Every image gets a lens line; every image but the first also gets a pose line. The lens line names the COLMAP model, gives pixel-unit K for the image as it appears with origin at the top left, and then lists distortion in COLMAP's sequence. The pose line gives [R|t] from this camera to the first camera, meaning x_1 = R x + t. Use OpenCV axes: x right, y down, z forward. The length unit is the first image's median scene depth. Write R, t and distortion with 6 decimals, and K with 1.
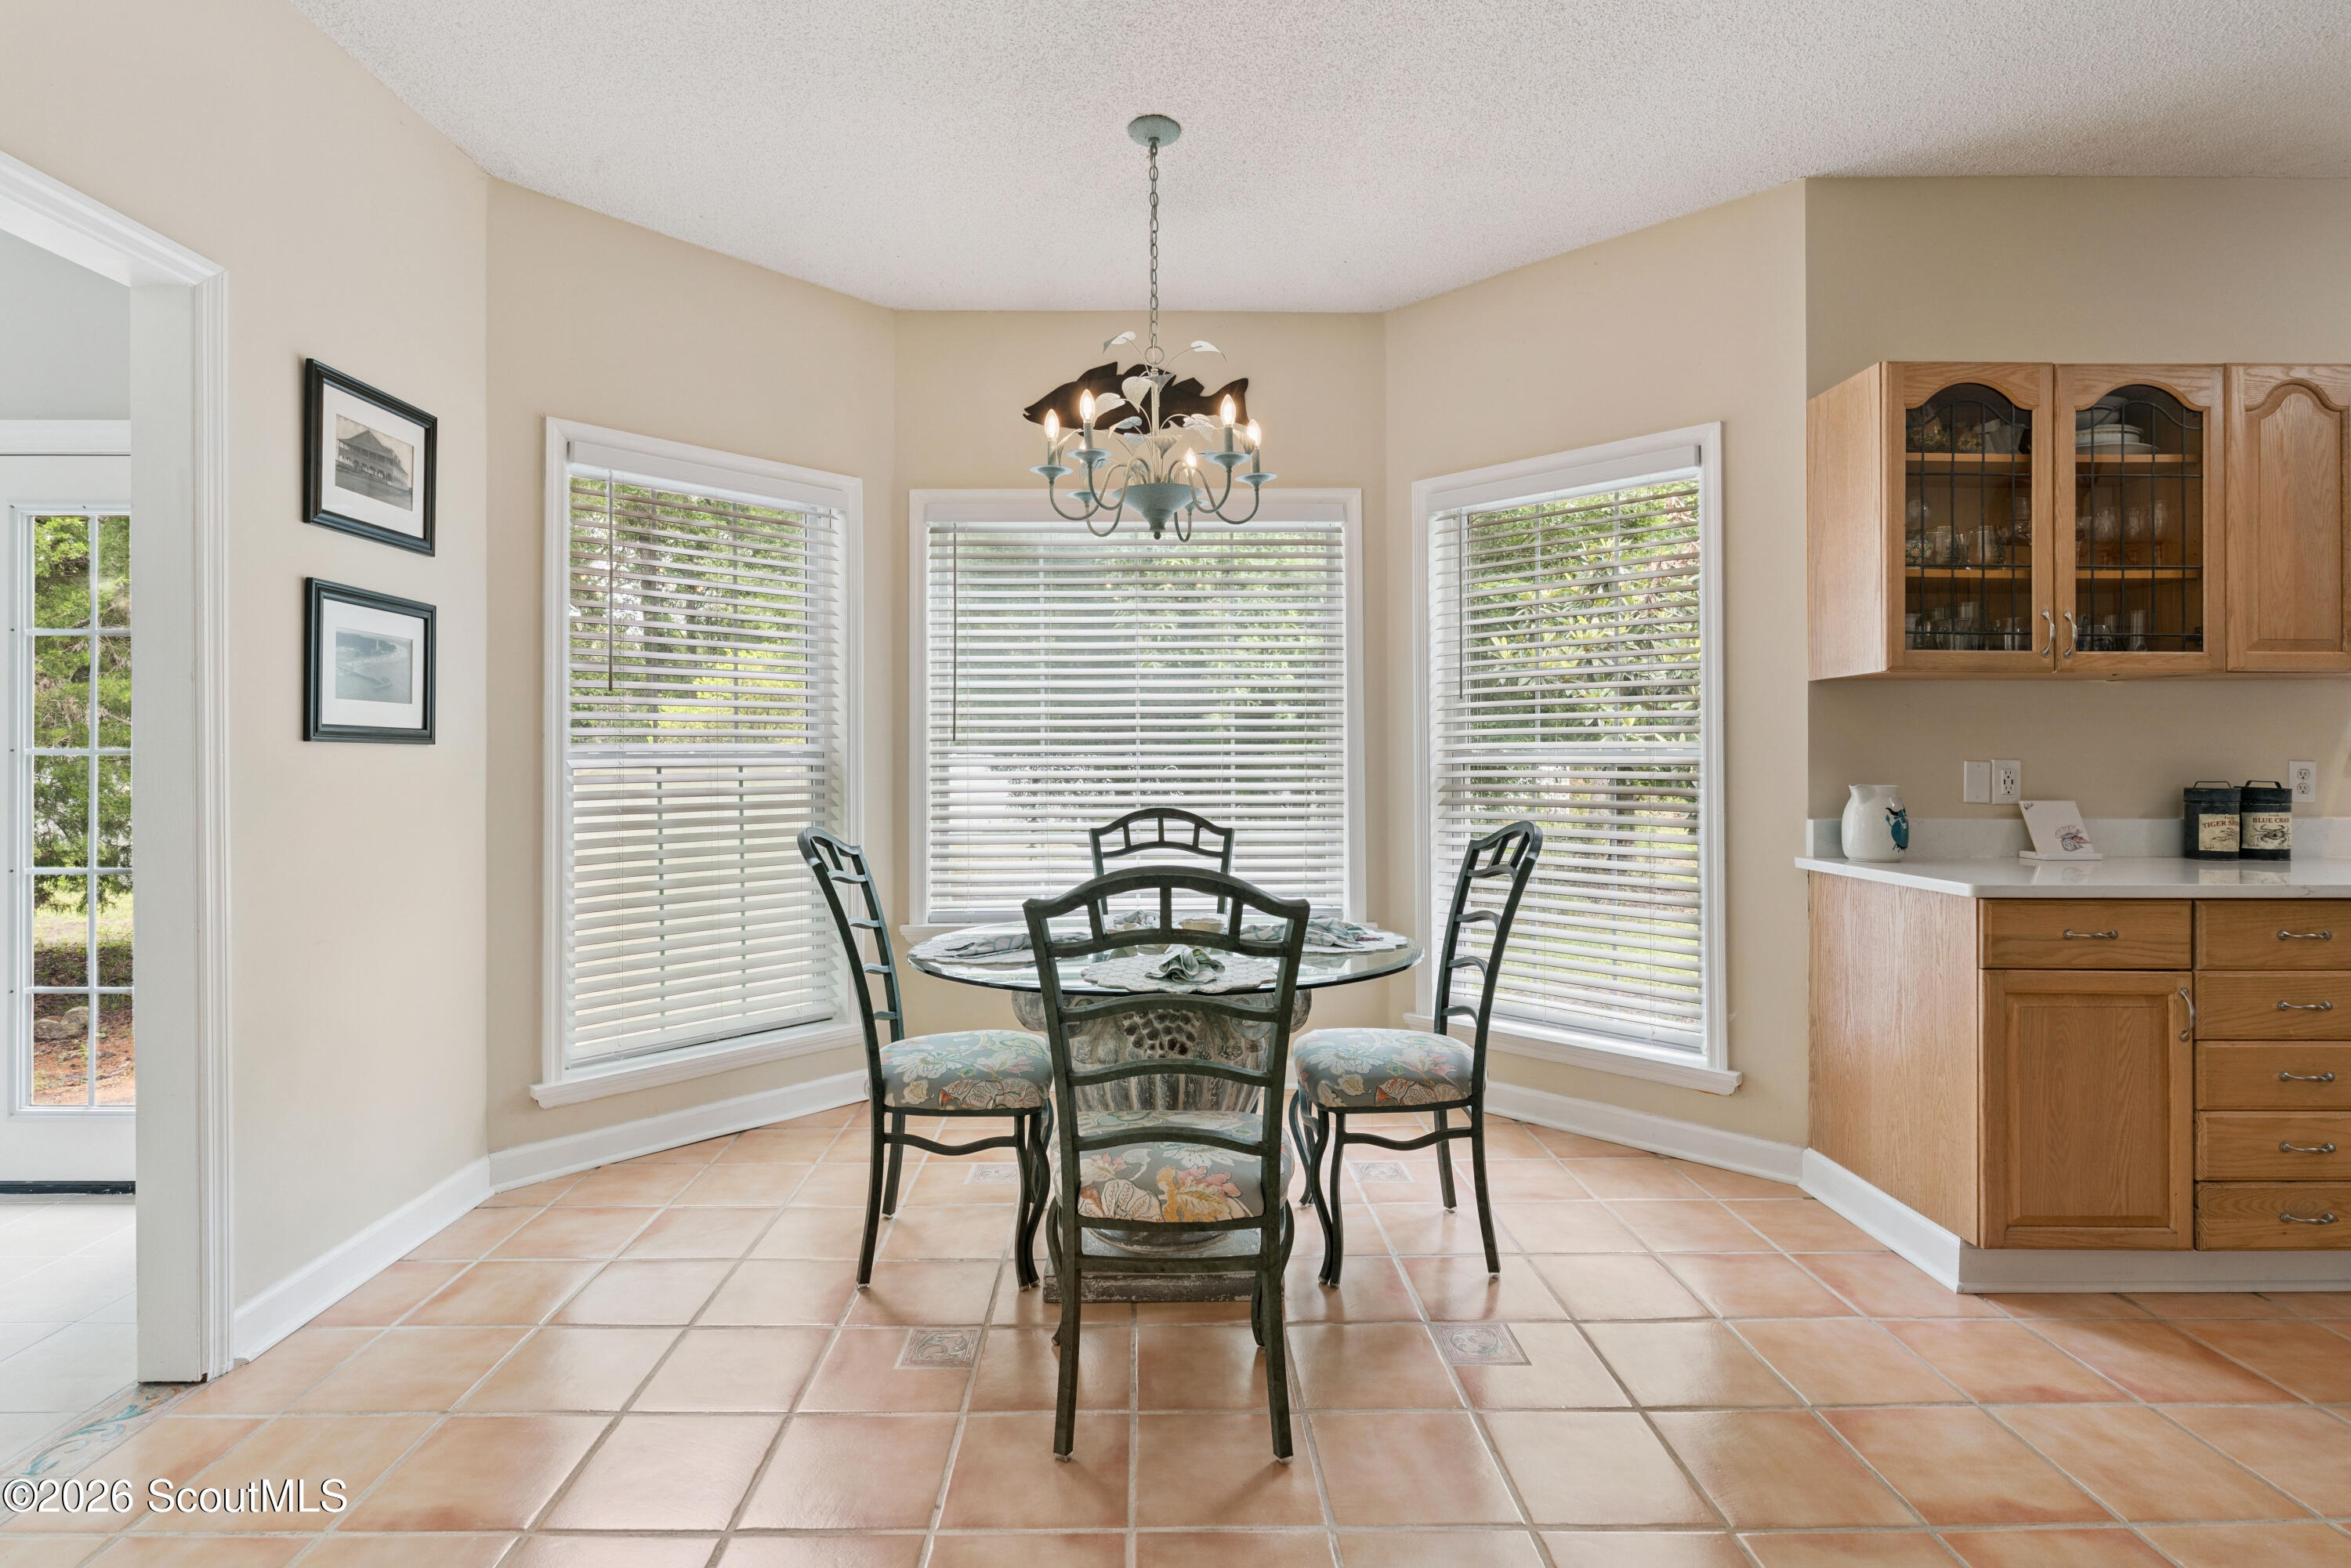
lens RADIAL K [[1129.4, 0, 1138.9], [0, 1129.4, 754.2], [0, 0, 1]] dist [0.001302, 0.001083]
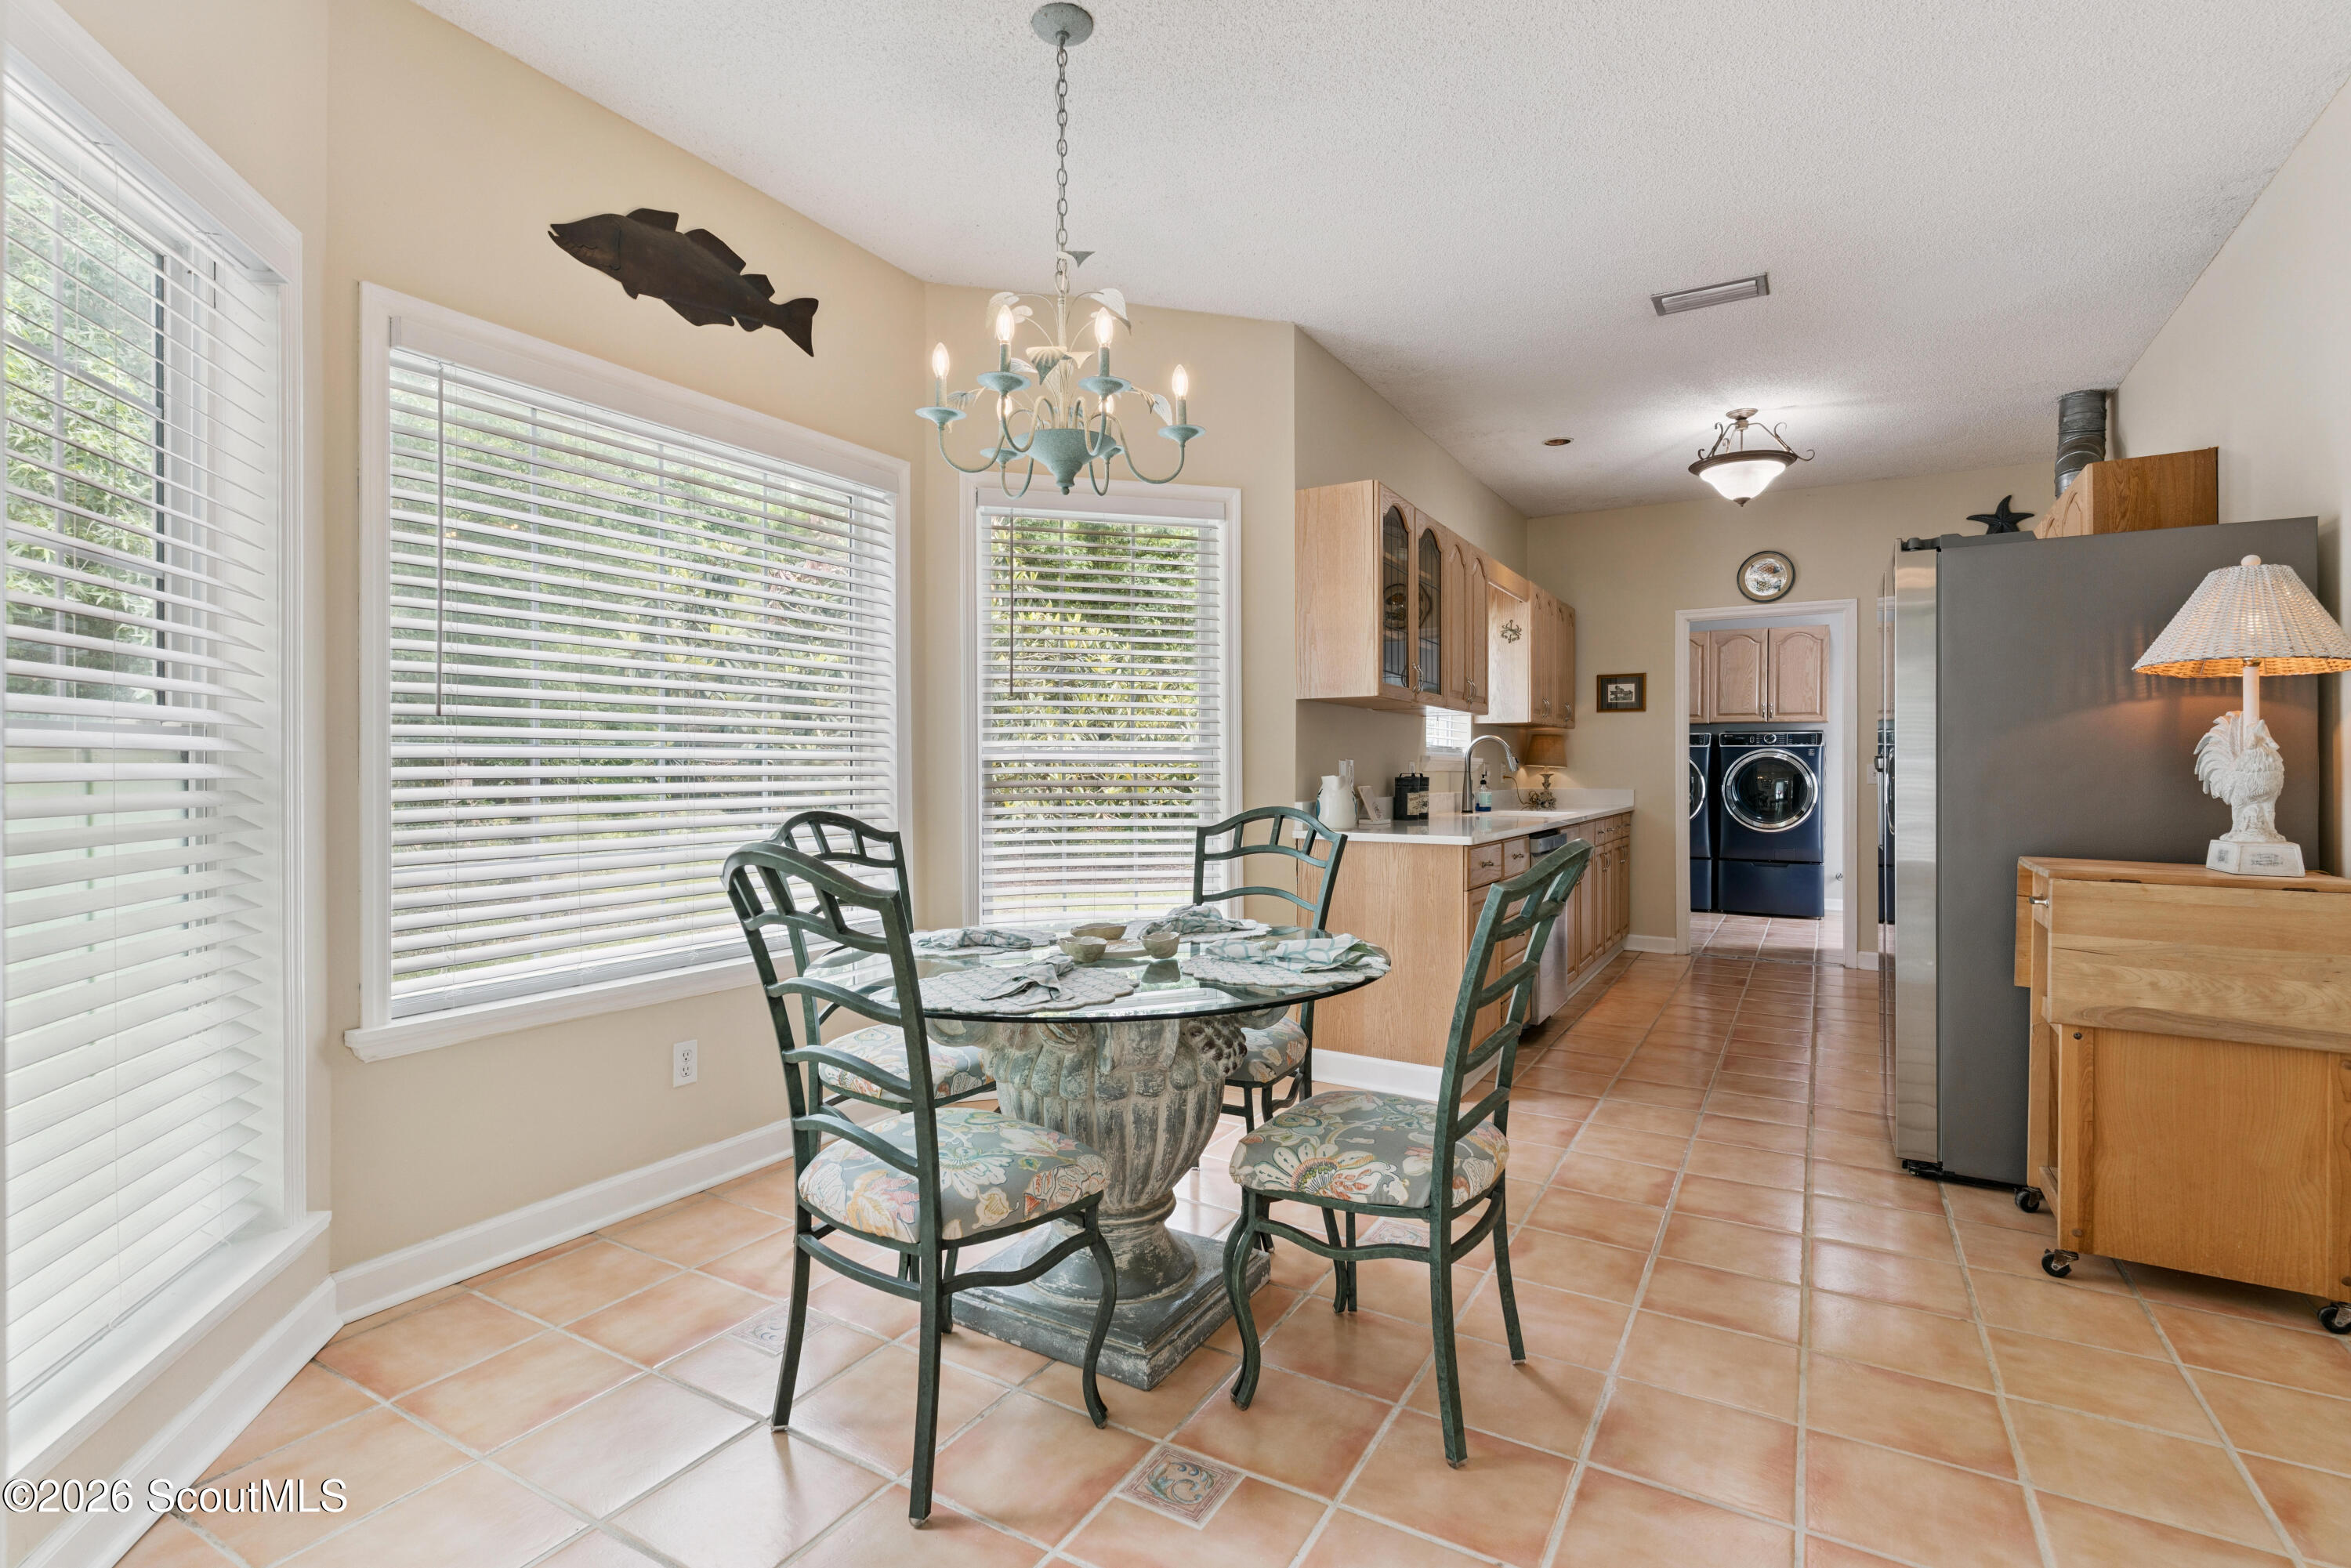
lens RADIAL K [[1129.4, 0, 1171.1], [0, 1129.4, 765.6], [0, 0, 1]] dist [0.001302, 0.001083]
pose [[0.506580, 0.003081, 0.862187, -0.586977], [-0.007086, 0.999975, 0.000590, 0.013354], [-0.862164, -0.006408, 0.506589, 0.409977]]
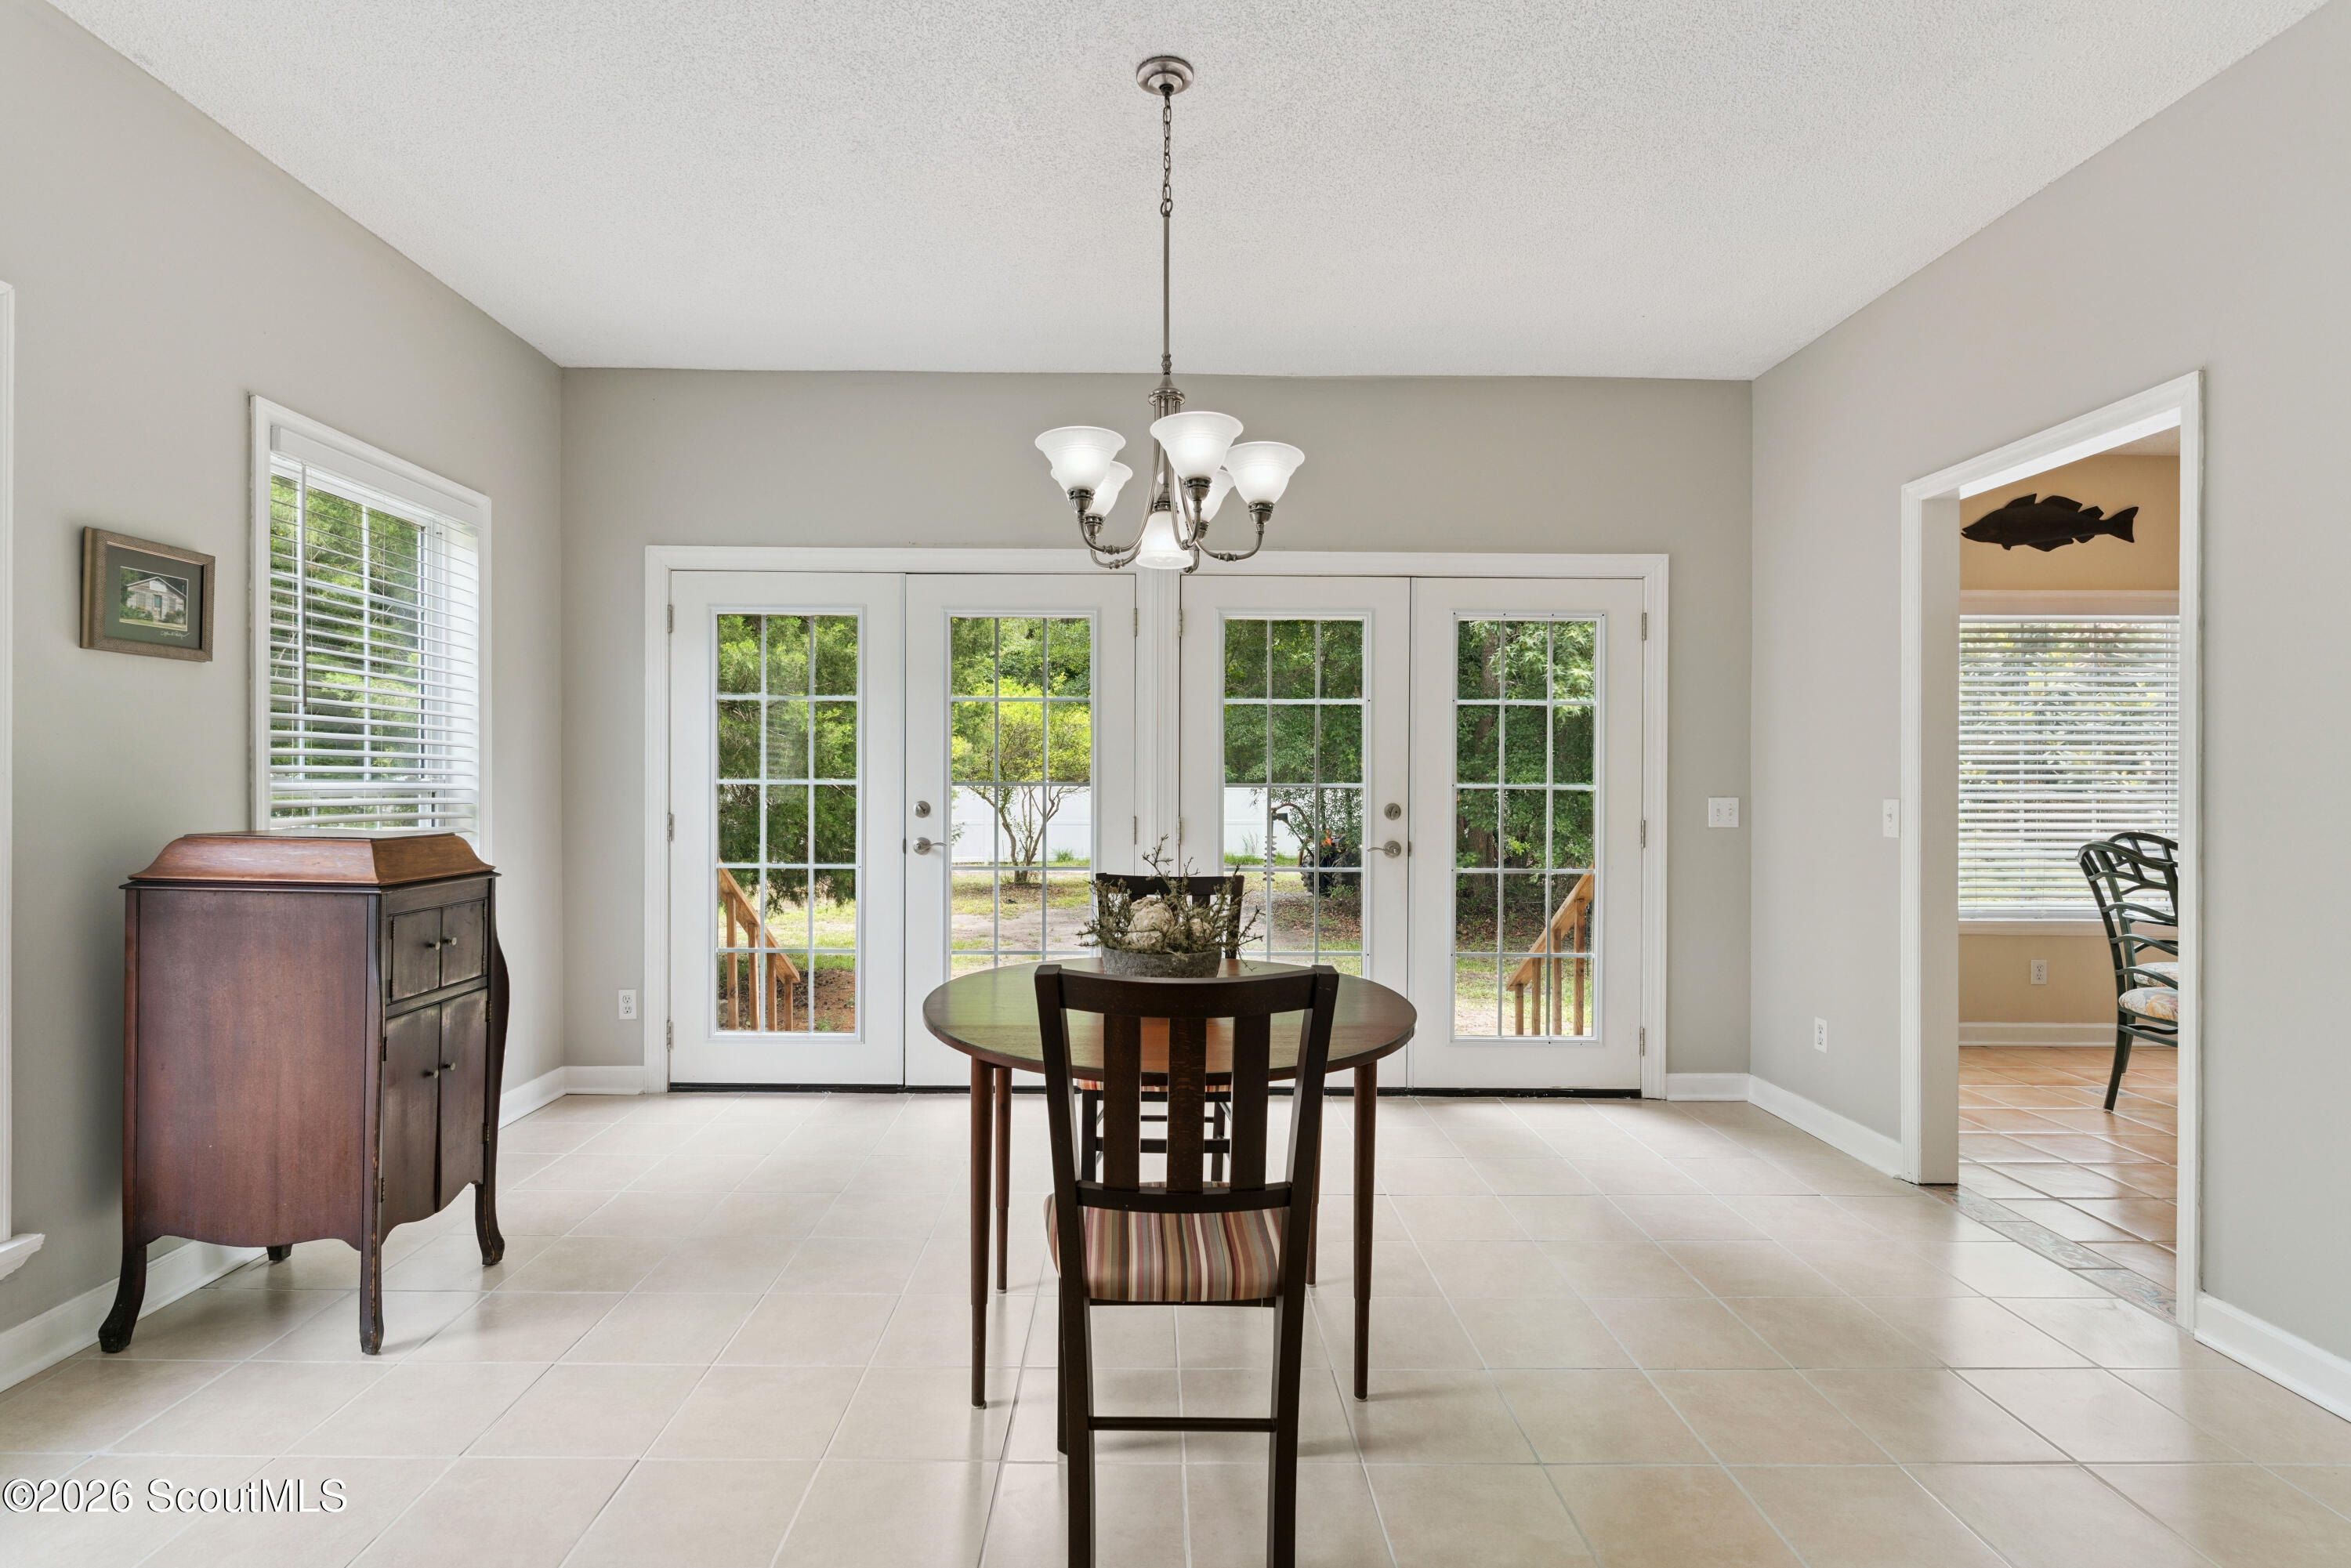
lens RADIAL K [[1129.4, 0, 1123.5], [0, 1129.4, 788.3], [0, 0, 1]] dist [0.001302, 0.001083]
pose [[0.999975, 0.005462, -0.004555, -1.276392], [-0.005426, 0.999955, 0.007721, -0.009833], [0.004597, -0.007696, 0.999960, -0.383604]]
